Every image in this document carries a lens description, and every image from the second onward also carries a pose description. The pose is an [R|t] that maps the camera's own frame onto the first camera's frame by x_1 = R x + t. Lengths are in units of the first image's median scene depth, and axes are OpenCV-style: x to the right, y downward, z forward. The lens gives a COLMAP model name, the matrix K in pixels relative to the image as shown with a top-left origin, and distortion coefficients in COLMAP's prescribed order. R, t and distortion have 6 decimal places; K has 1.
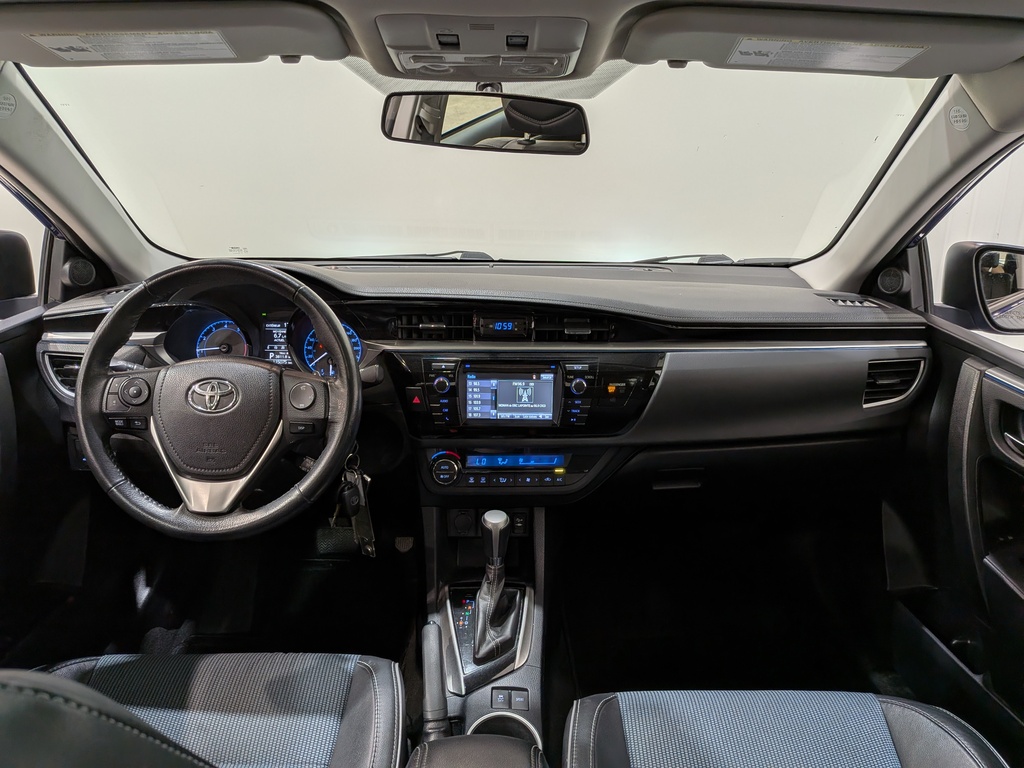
lens RADIAL K [[737.5, 0, 509.5], [0, 737.5, 390.0], [0, 0, 1]] dist [0.064795, -0.103986]
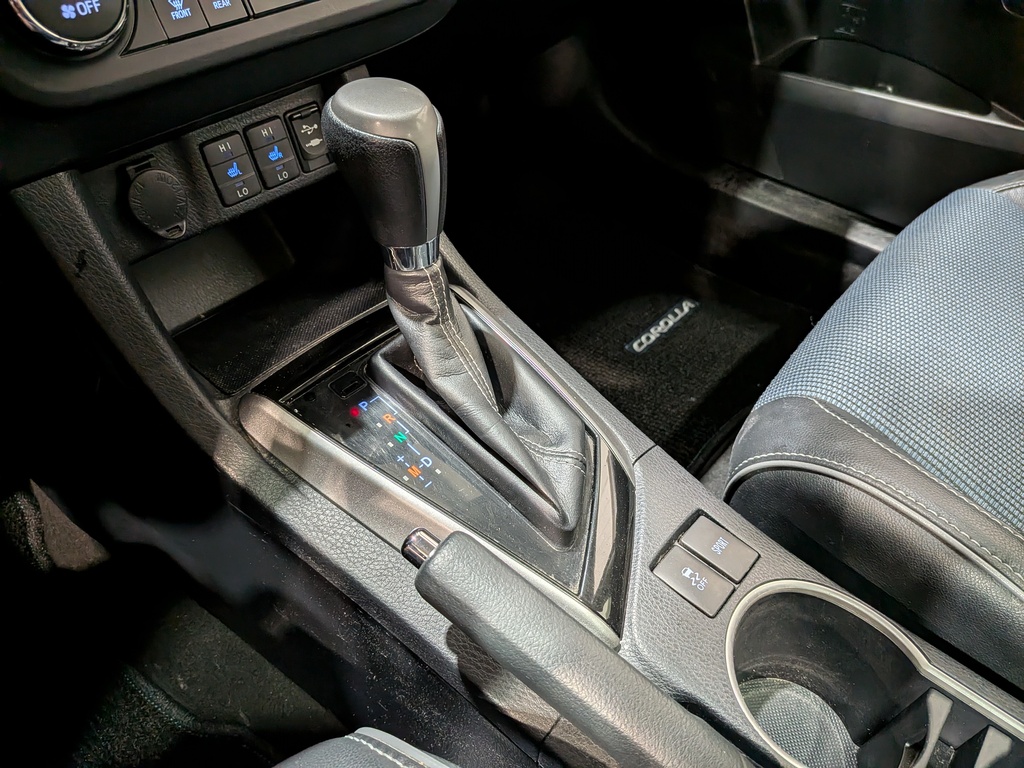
lens RADIAL K [[737.5, 0, 512.3], [0, 737.5, 376.2], [0, 0, 1]] dist [0.064795, -0.103986]
pose [[0.658638, -0.504446, 0.558328, -0.182845], [0.190004, 0.829454, 0.525266, 0.117839], [-0.728076, -0.239876, 0.642157, 0.740167]]
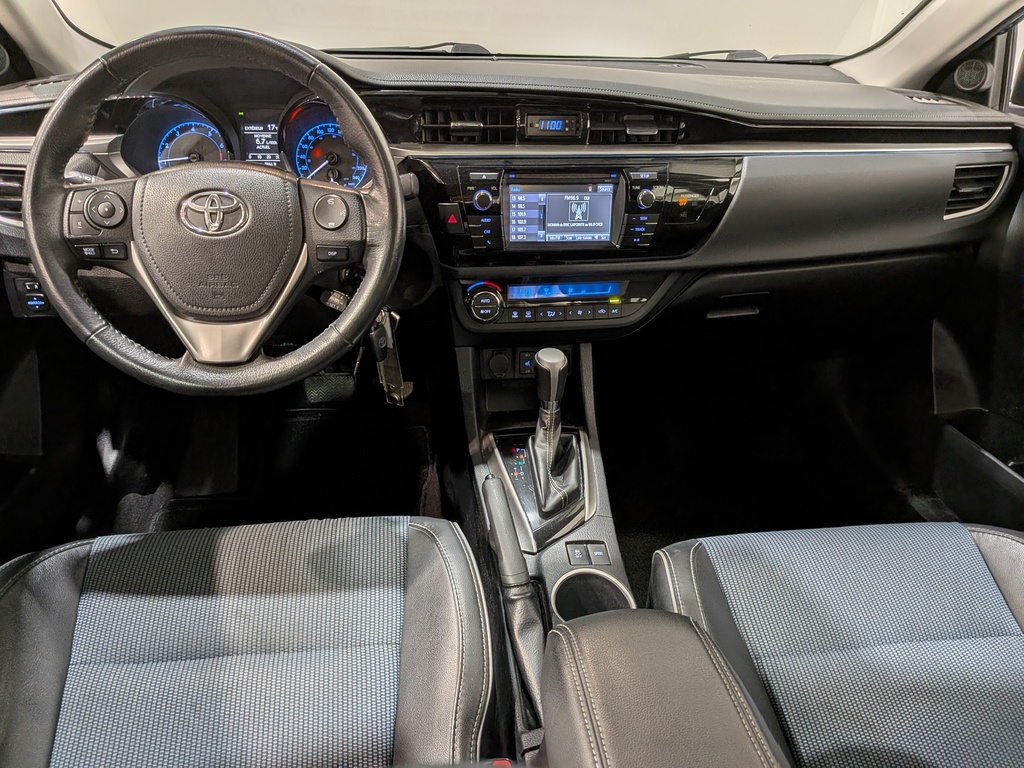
lens RADIAL K [[737.5, 0, 511.4], [0, 737.5, 365.0], [0, 0, 1]] dist [0.064795, -0.103986]
pose [[0.993040, -0.039021, 0.111126, -0.155809], [0.017913, 0.982584, 0.184952, 0.021468], [-0.116408, -0.181674, 0.976444, 0.155024]]
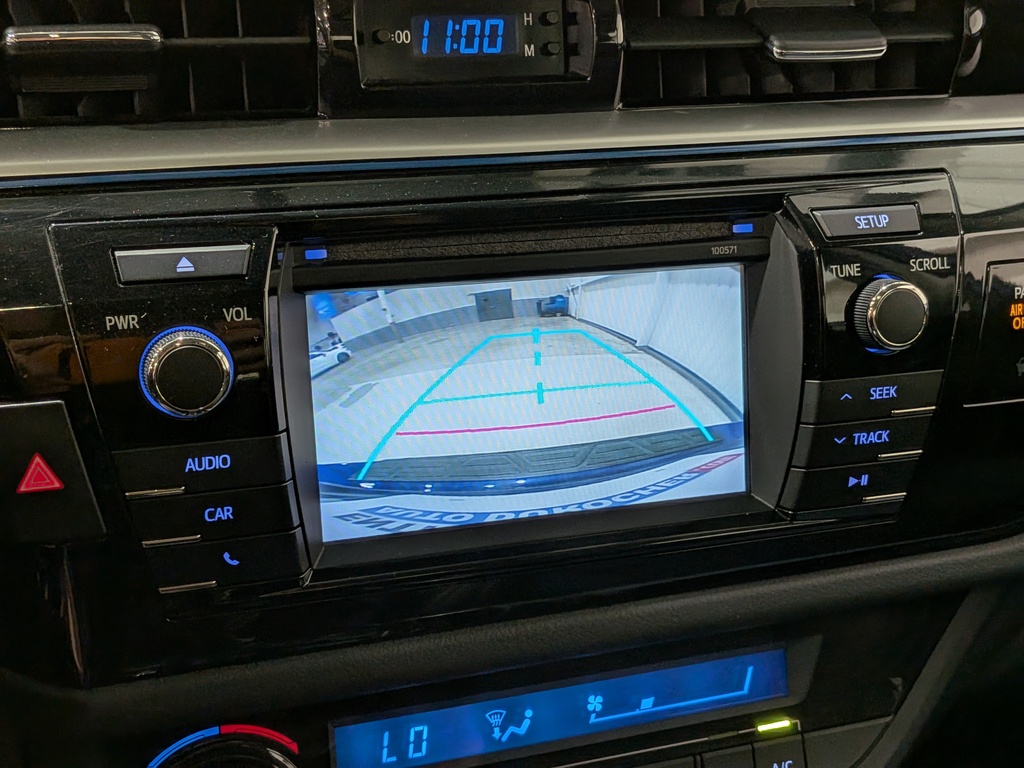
lens RADIAL K [[1484.9, 0, 542.7], [0, 1484.9, 393.7], [0, 0, 1]] dist [0.070361, 0.000000]
pose [[0.951857, -0.098410, 0.290317, -0.112095], [0.089417, 0.995017, 0.044114, -0.009523], [-0.293211, -0.016031, 0.955913, 0.626714]]
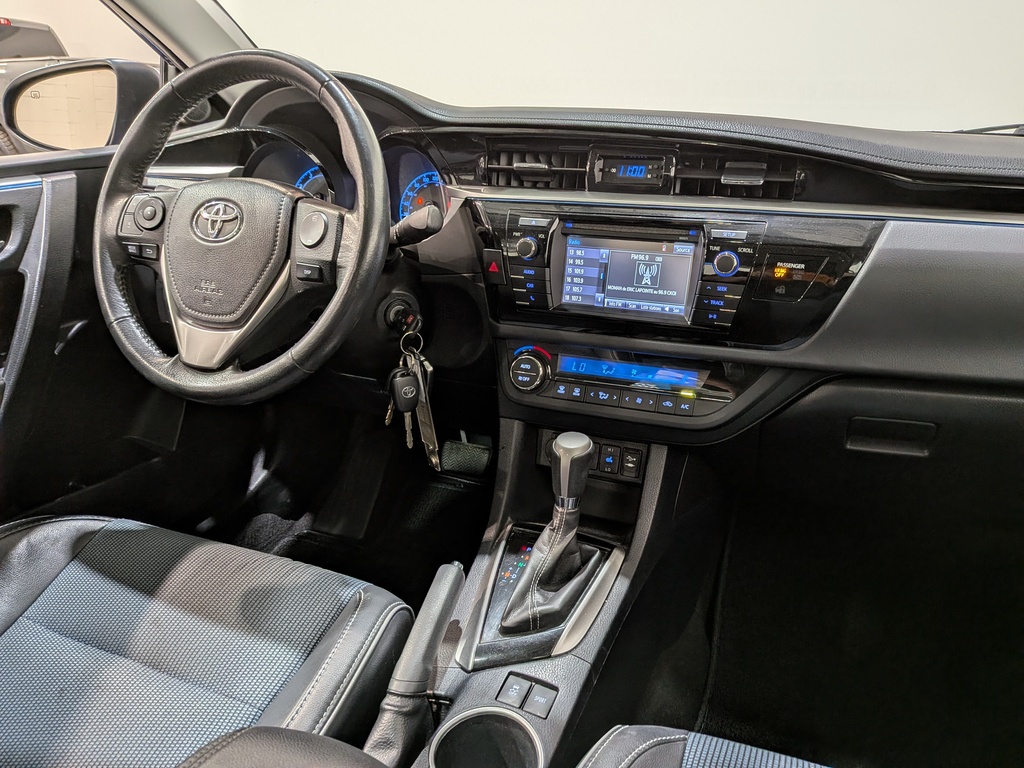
lens RADIAL K [[737.5, 0, 514.4], [0, 737.5, 398.7], [0, 0, 1]] dist [0.064795, -0.103986]
pose [[0.919849, 0.139135, -0.366769, 0.174776], [-0.115968, 0.989645, 0.084580, 0.076621], [0.374739, -0.035267, 0.926459, 0.319209]]
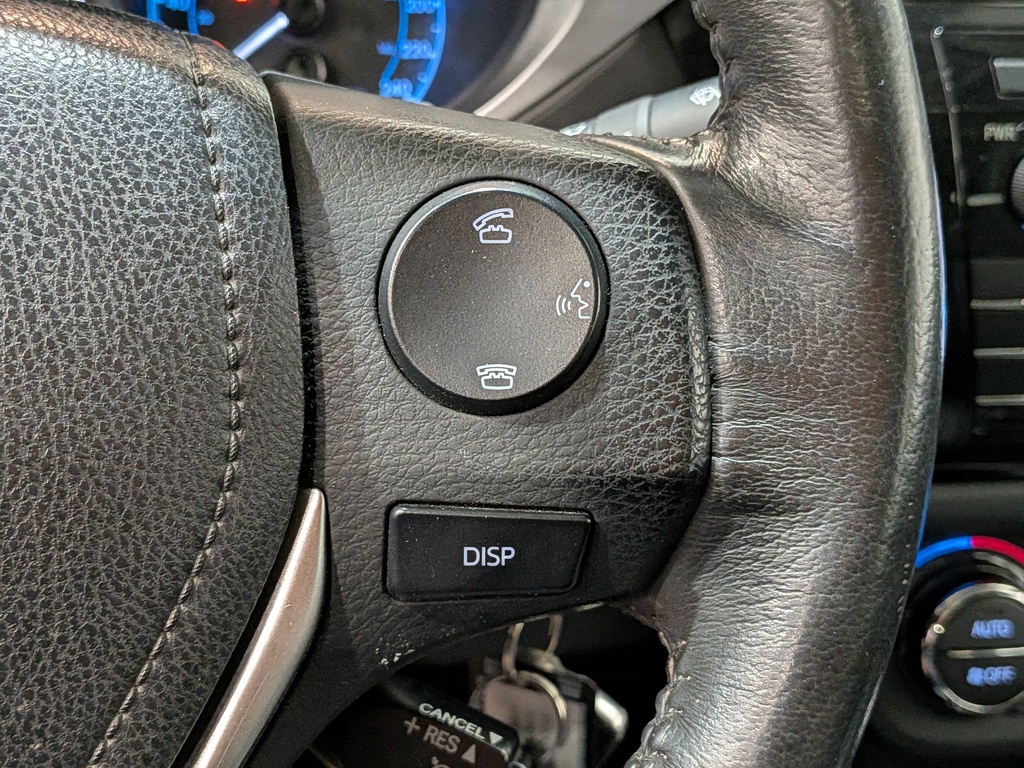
lens RADIAL K [[1510.0, 0, 504.3], [0, 1510.0, 412.4], [0, 0, 1]] dist [0.077342, 0.000000]
pose [[0.989759, -0.033631, 0.138728, -0.264893], [0.014377, 0.990394, 0.137523, -0.005536], [-0.142020, -0.134120, 0.980736, 0.642694]]
